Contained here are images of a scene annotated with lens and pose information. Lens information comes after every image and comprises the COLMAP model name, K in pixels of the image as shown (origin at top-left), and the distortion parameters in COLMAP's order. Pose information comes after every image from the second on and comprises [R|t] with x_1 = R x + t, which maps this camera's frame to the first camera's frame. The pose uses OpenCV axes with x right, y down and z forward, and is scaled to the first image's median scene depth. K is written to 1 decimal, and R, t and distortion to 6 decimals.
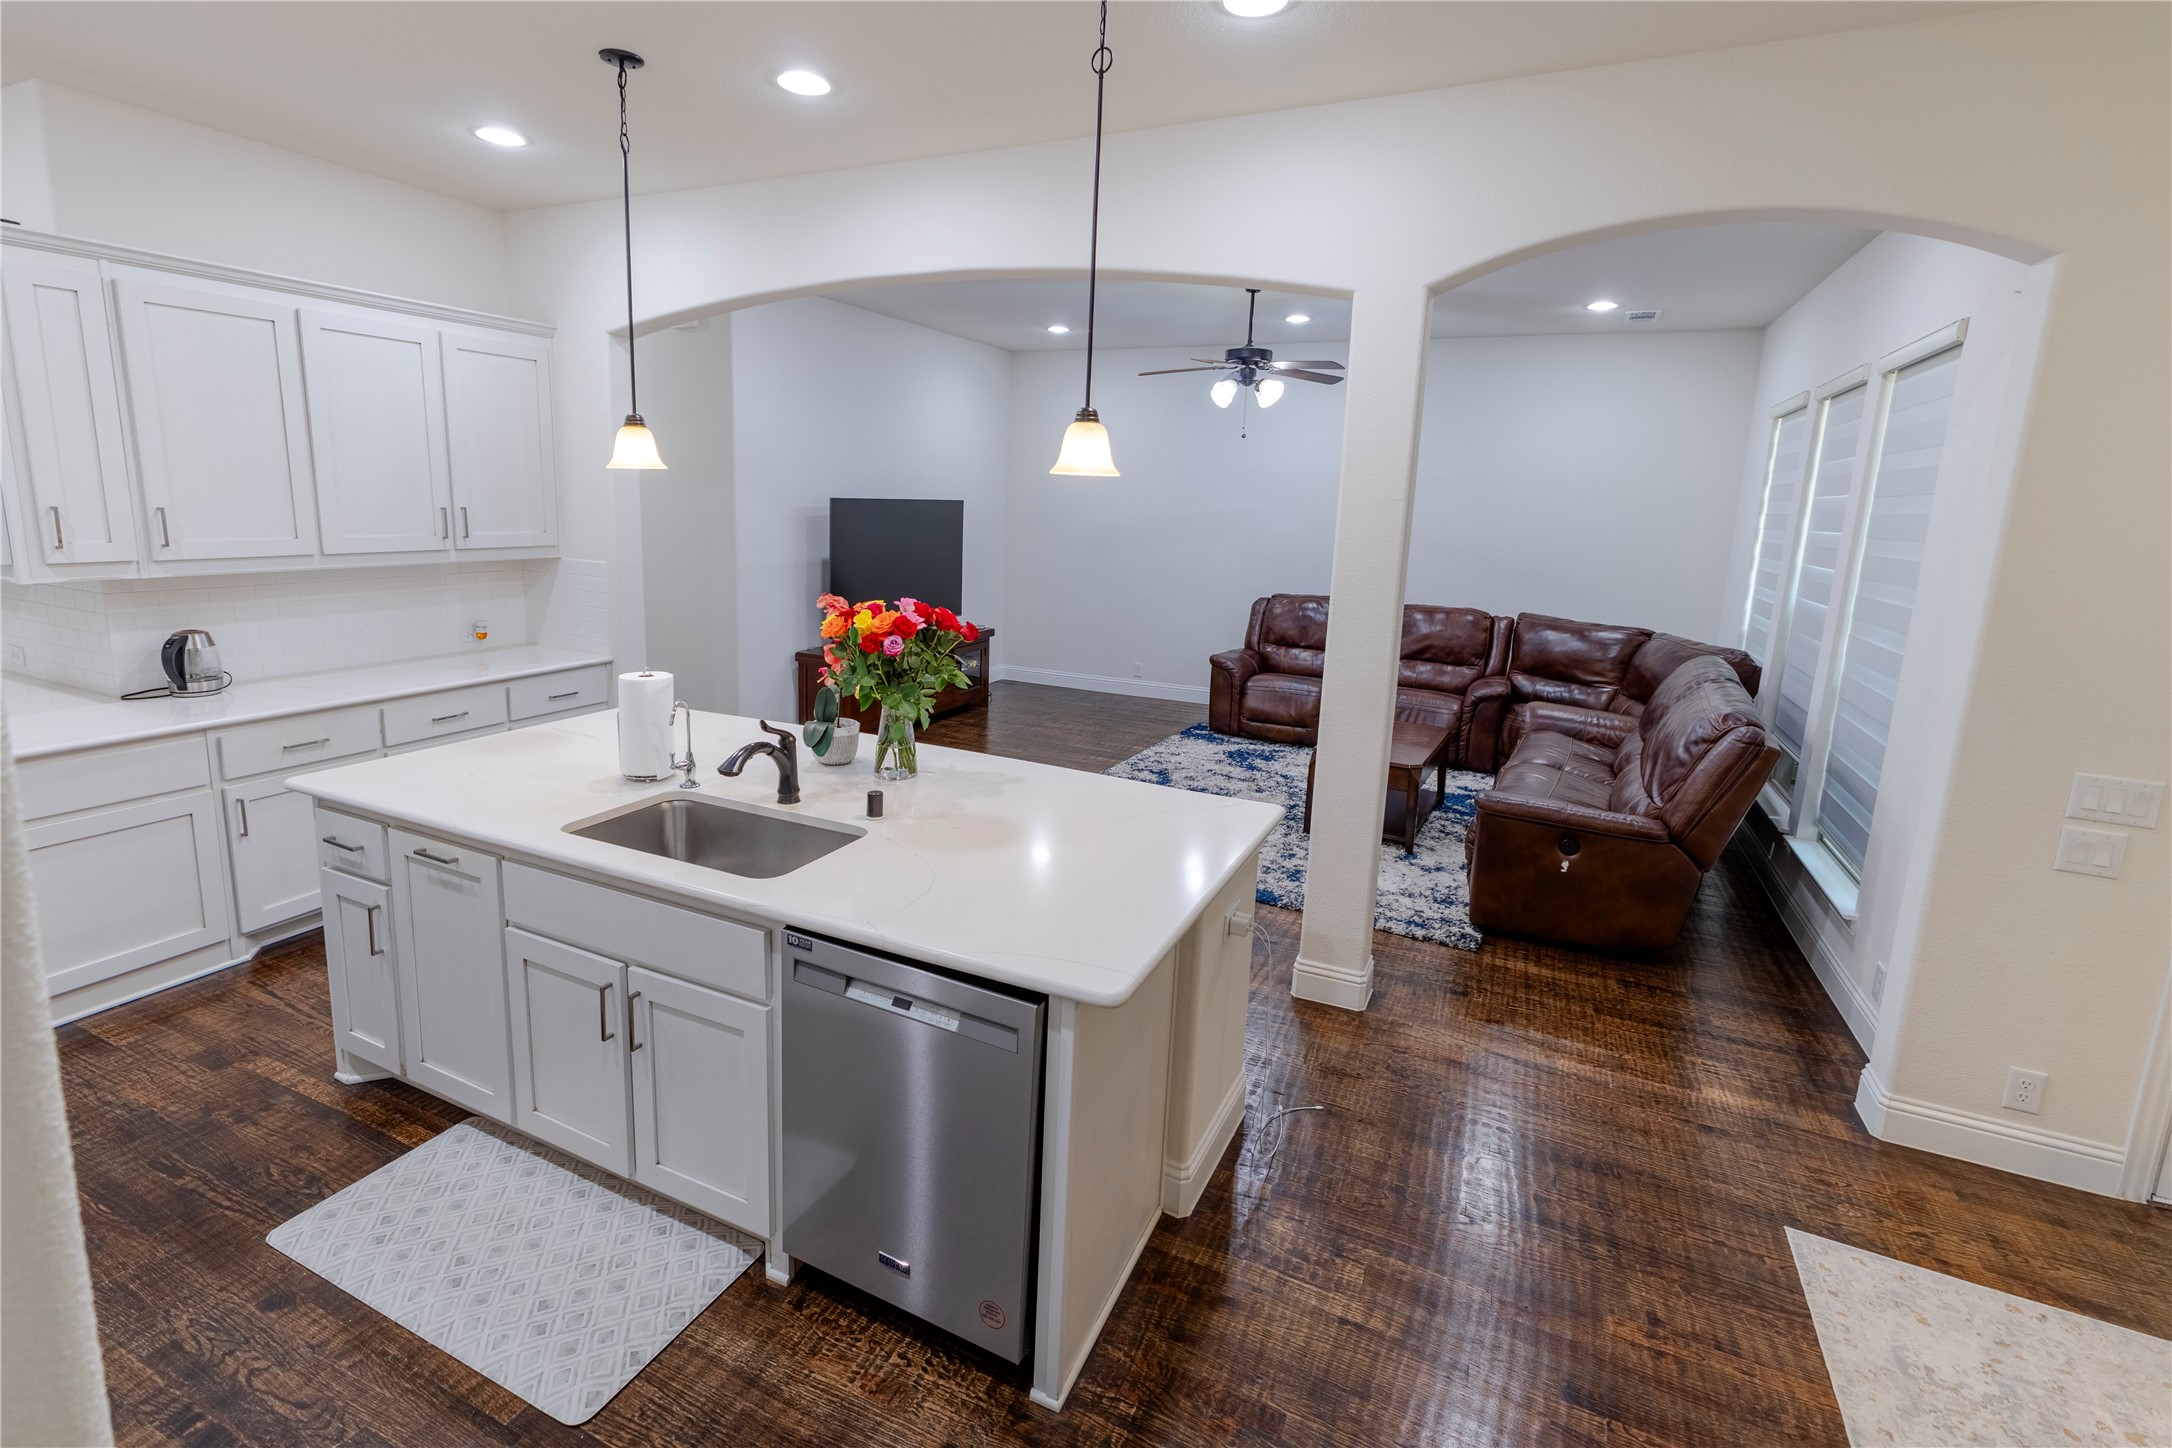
lens RADIAL K [[962.1, 0, 1070.1], [0, 962.1, 665.8], [0, 0, 1]] dist [0.001028, 0.000854]
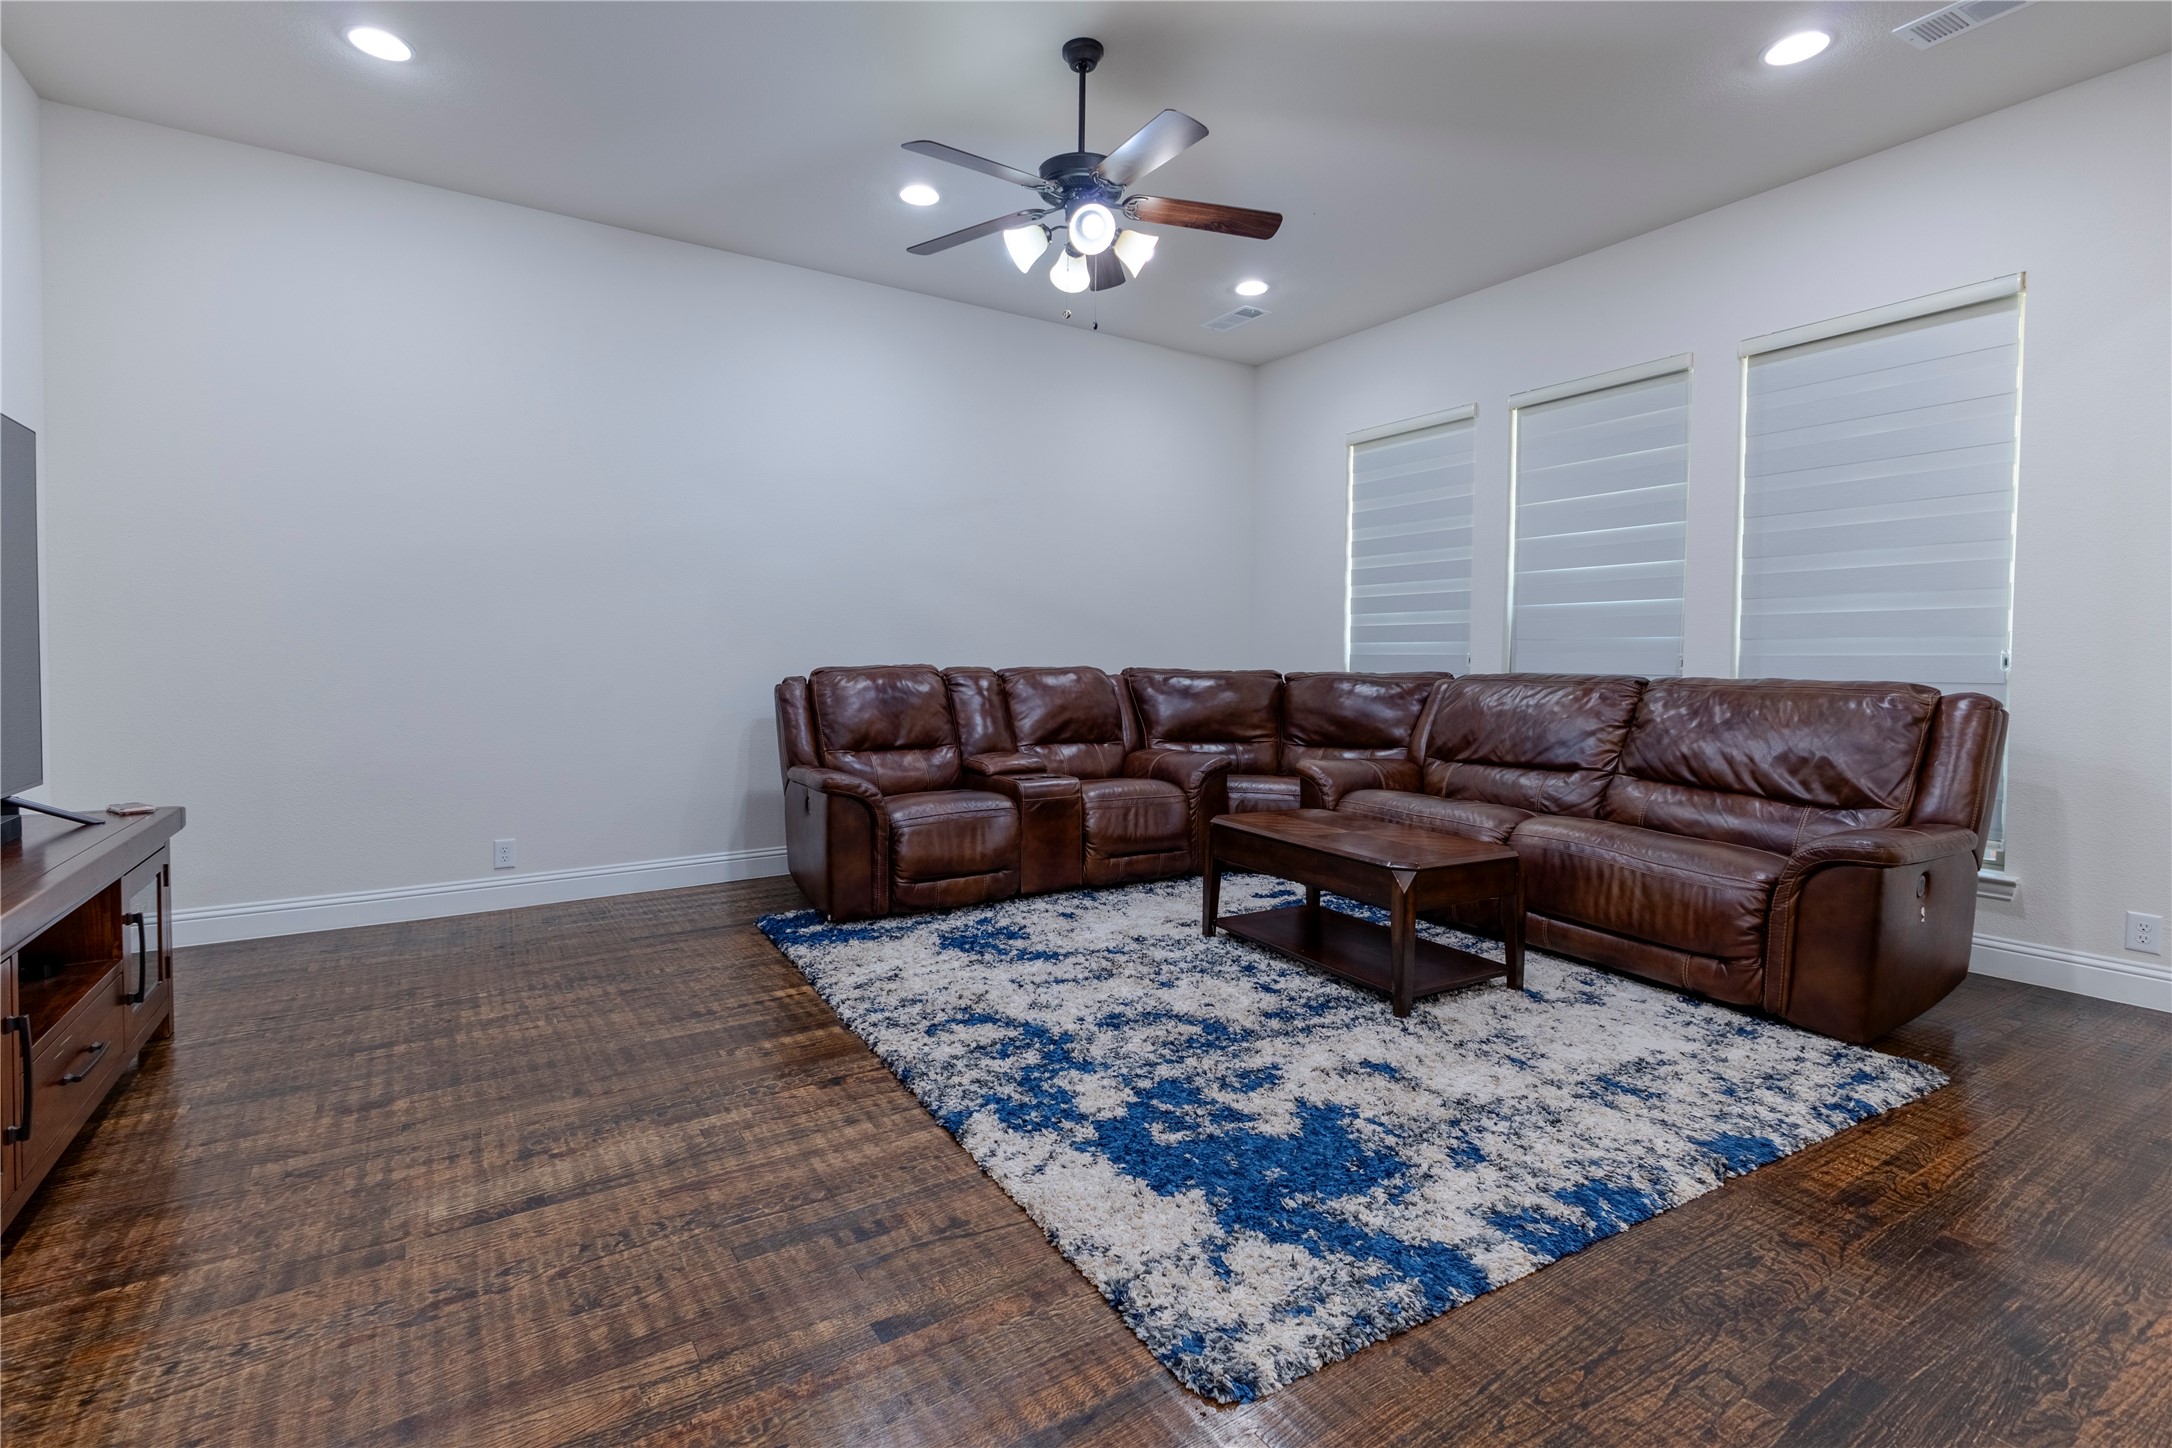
lens RADIAL K [[1001.6, 0, 1068.1], [0, 1001.6, 675.4], [0, 0, 1]] dist [-0.001940, 0.008203]
pose [[0.530972, -0.047079, 0.846081, -0.646757], [0.159465, 0.986168, -0.045201, -0.052059], [-0.832250, 0.158921, 0.531135, 1.544469]]
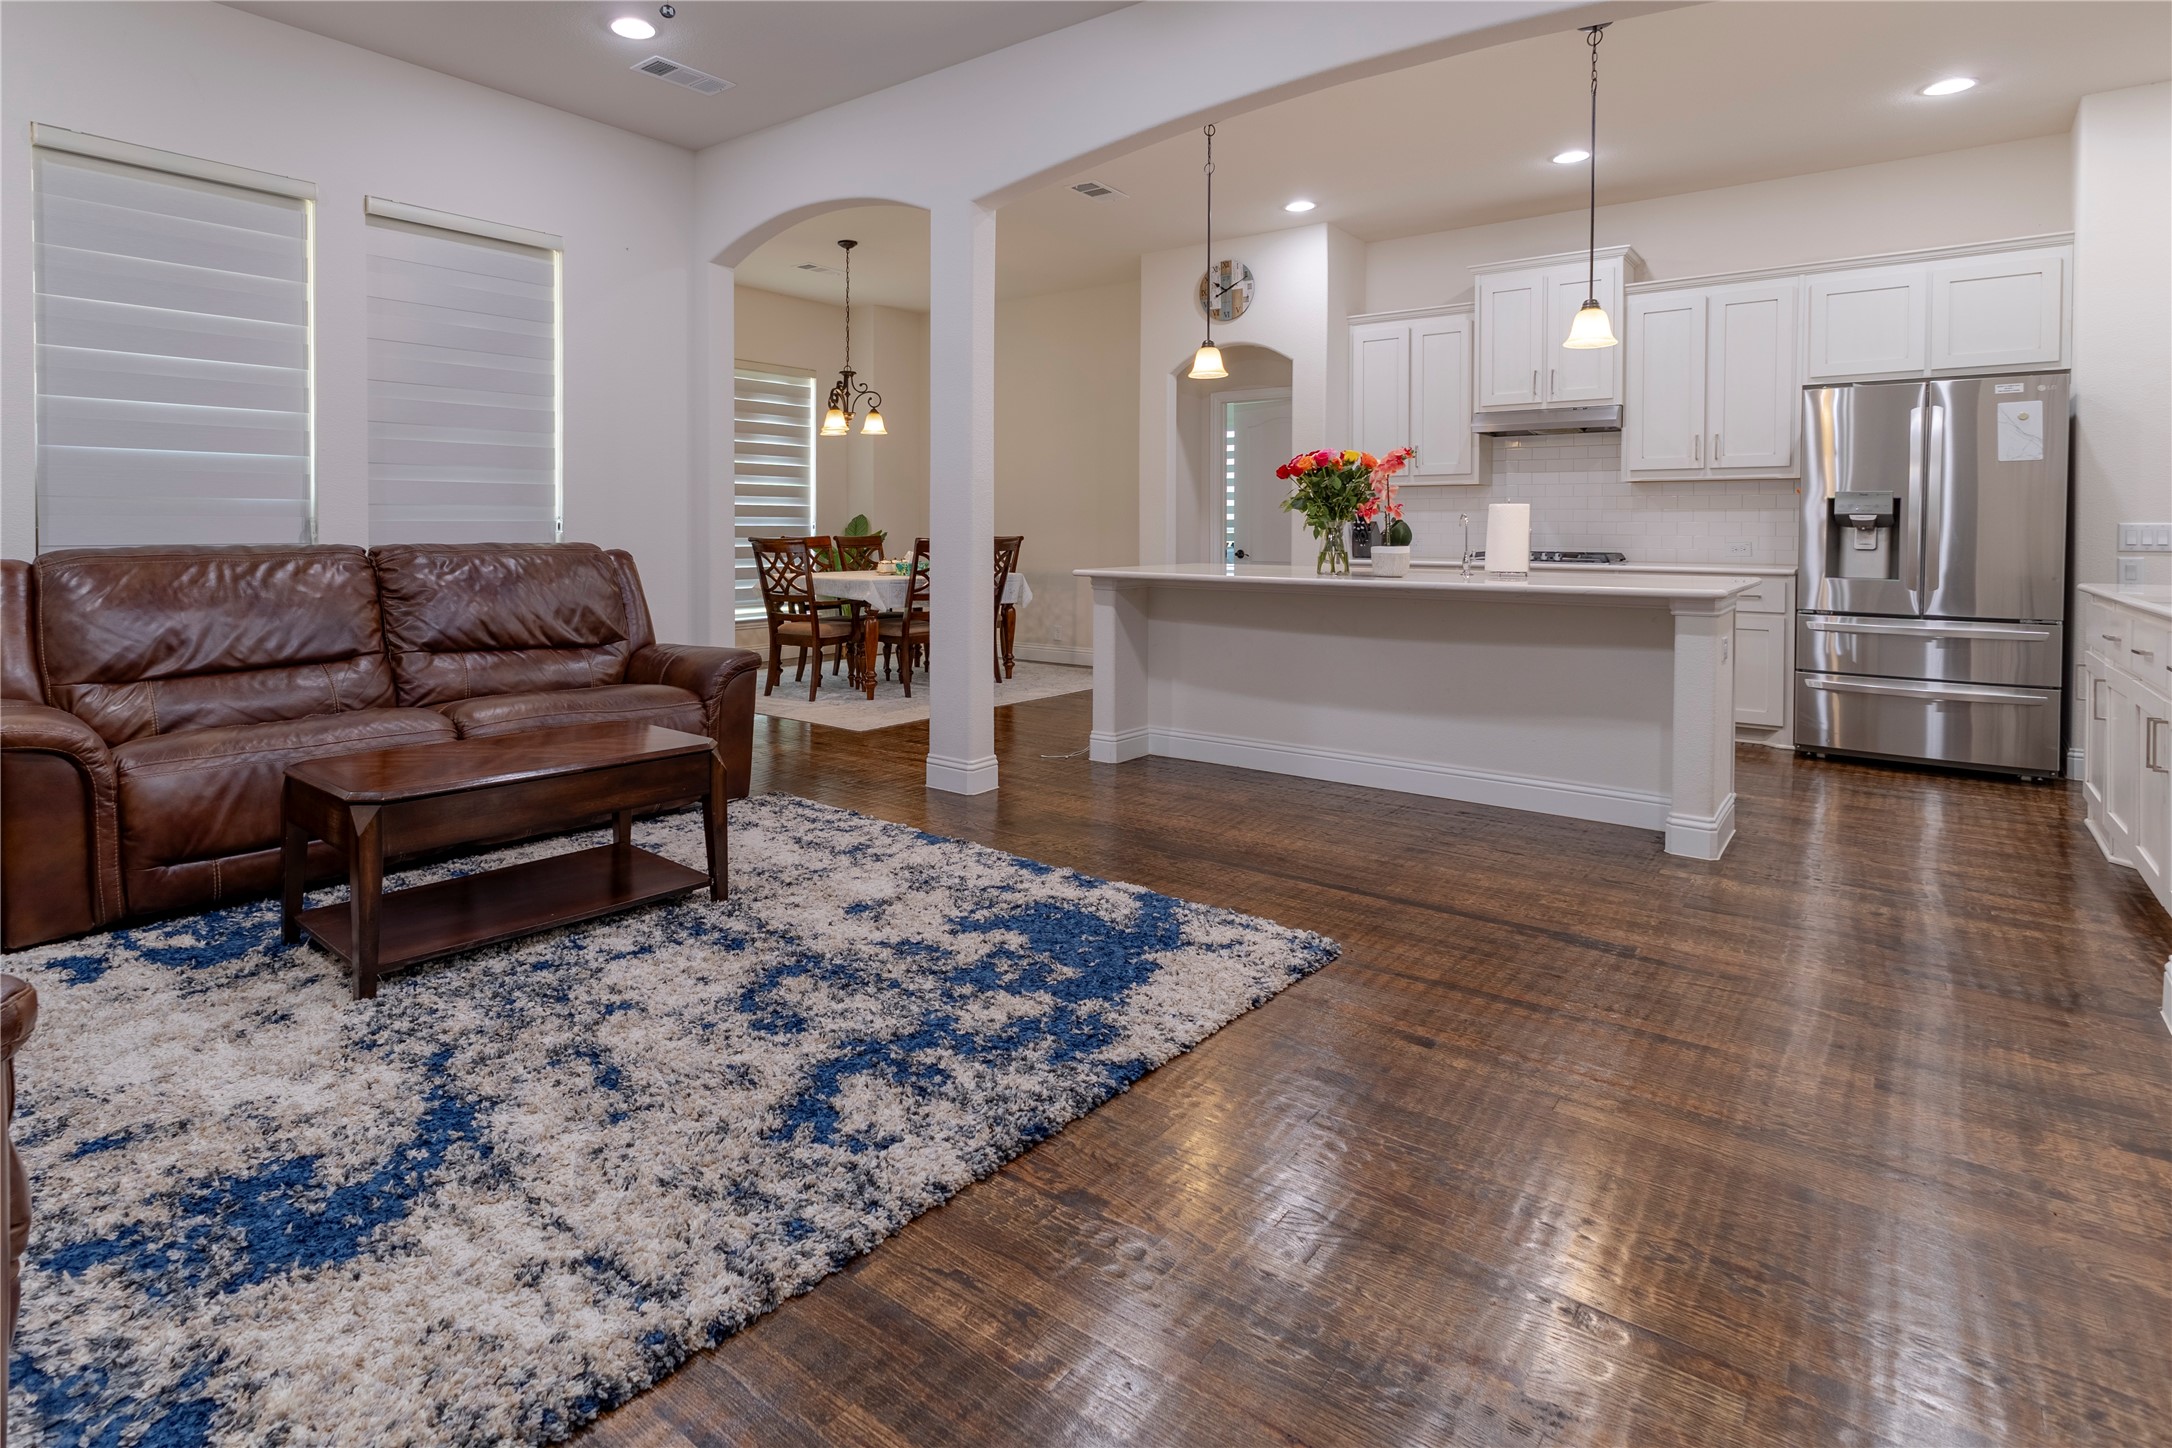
lens RADIAL K [[1154.9, 0, 947.1], [0, 1154.9, 544.3], [0, 0, 1]] dist [0.003031, 0.002103]
pose [[-0.966702, -0.039943, 0.252770, -0.061586], [0.009521, 0.981446, 0.191502, -0.273593], [-0.255729, 0.187532, -0.948385, 2.910457]]
